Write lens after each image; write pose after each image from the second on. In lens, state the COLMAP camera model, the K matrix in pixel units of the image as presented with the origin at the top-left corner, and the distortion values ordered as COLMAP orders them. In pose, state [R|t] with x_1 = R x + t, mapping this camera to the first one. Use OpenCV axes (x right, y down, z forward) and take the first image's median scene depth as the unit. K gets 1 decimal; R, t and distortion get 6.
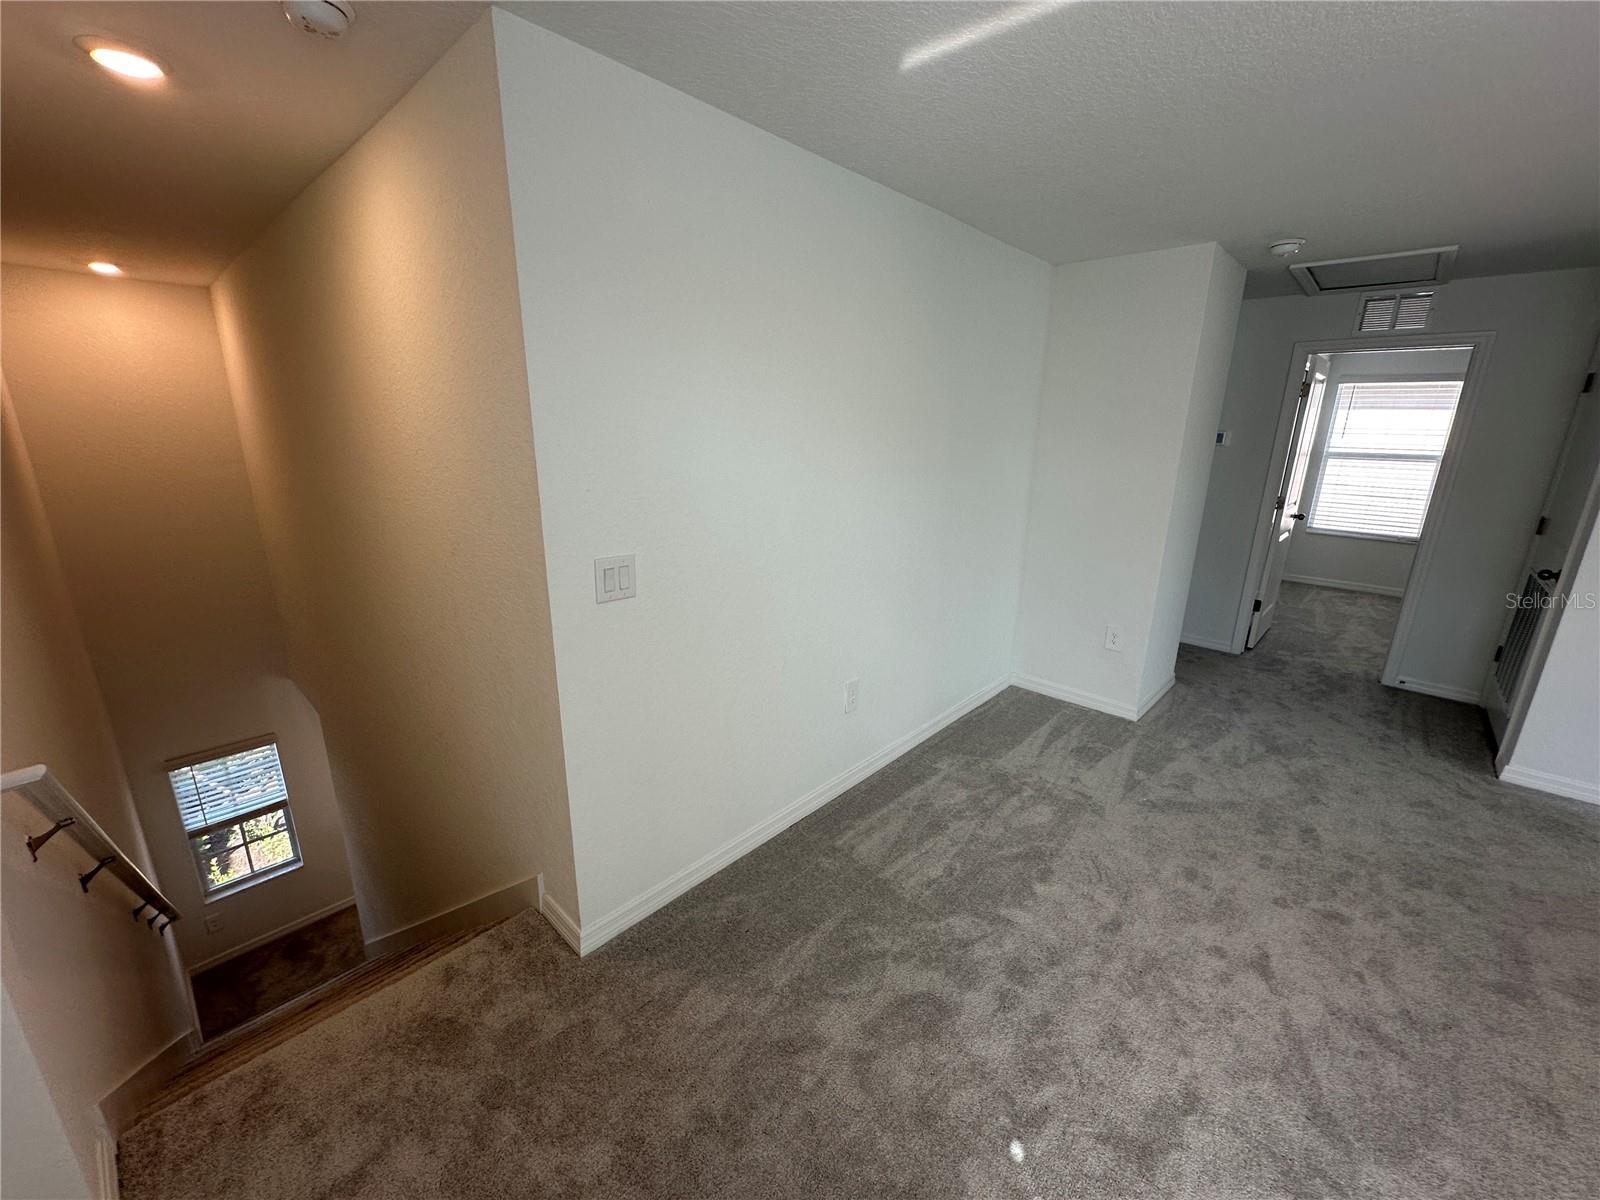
lens RADIAL K [[636.8, 0, 800.1], [0, 636.8, 598.3], [0, 0, 1]] dist [0.000346, -0.000731]
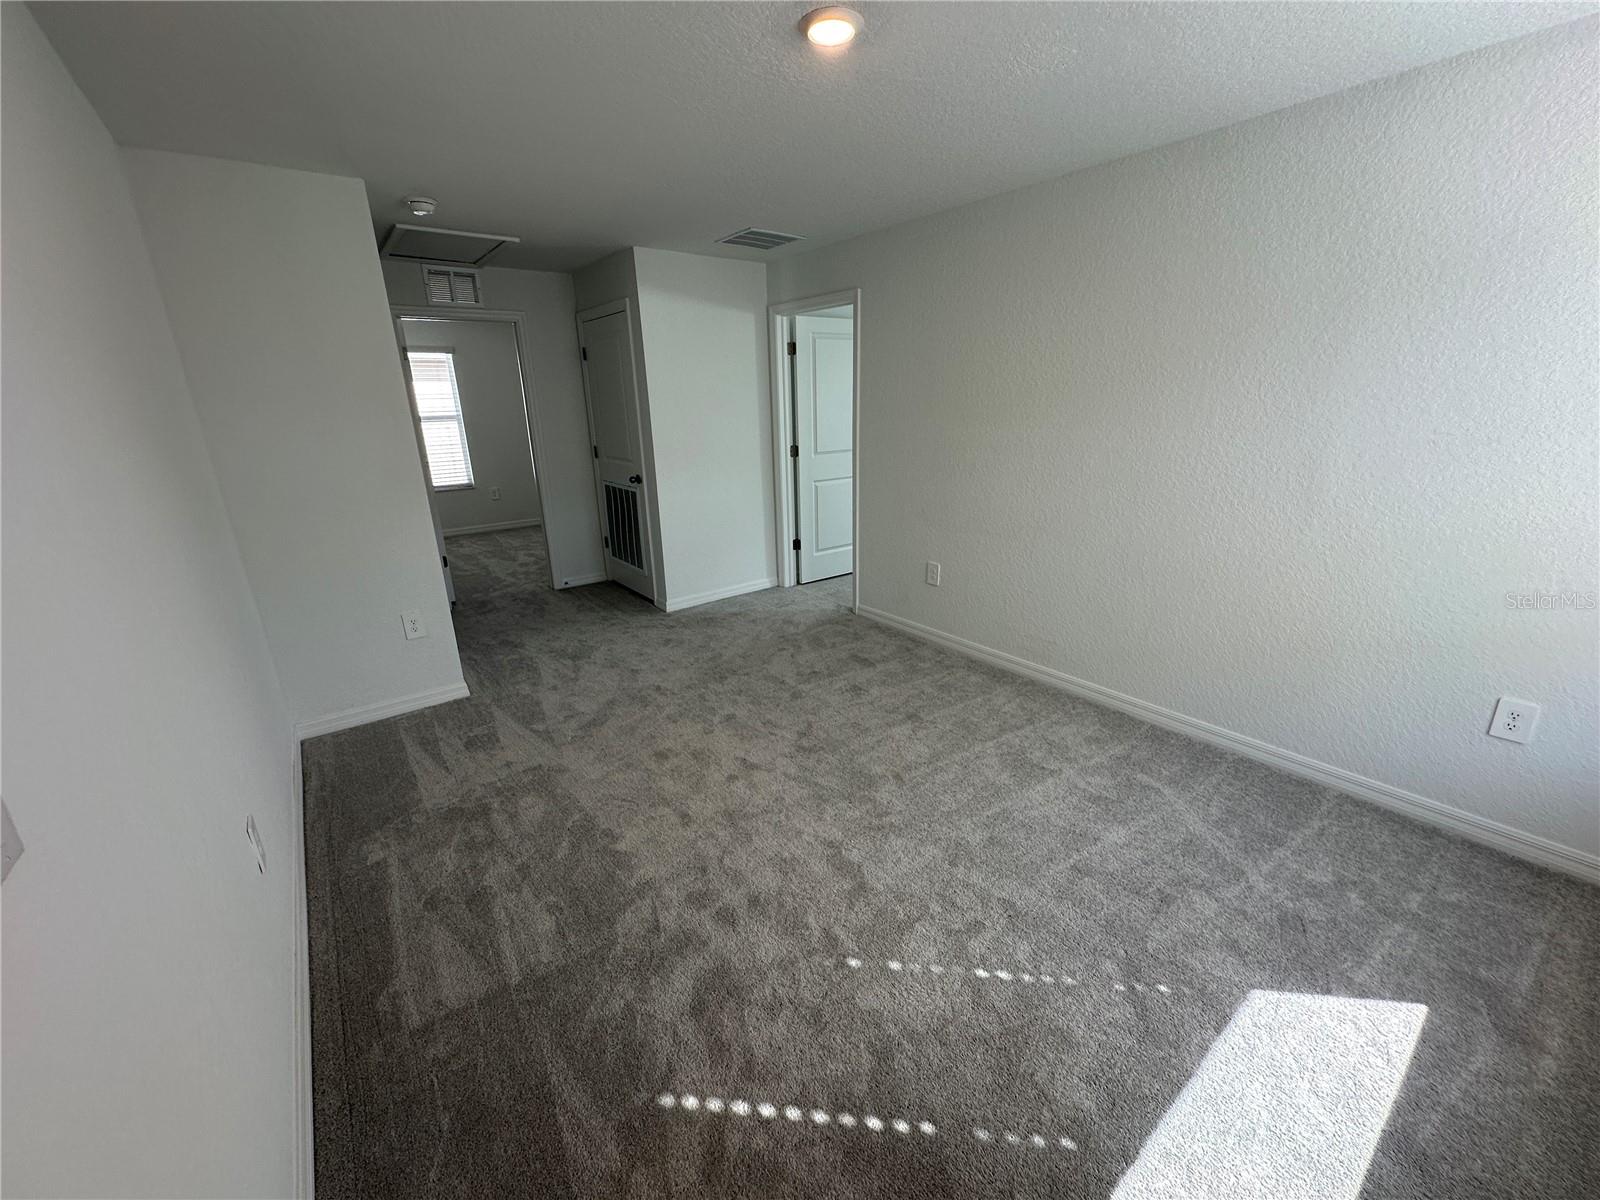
lens RADIAL K [[636.8, 0, 800.4], [0, 636.8, 598.9], [0, 0, 1]] dist [0.000346, -0.000731]
pose [[0.167511, -0.318265, 0.933085, -0.305075], [0.287132, 0.921177, 0.262657, -0.064230], [-0.943131, 0.223920, 0.245691, 0.327222]]
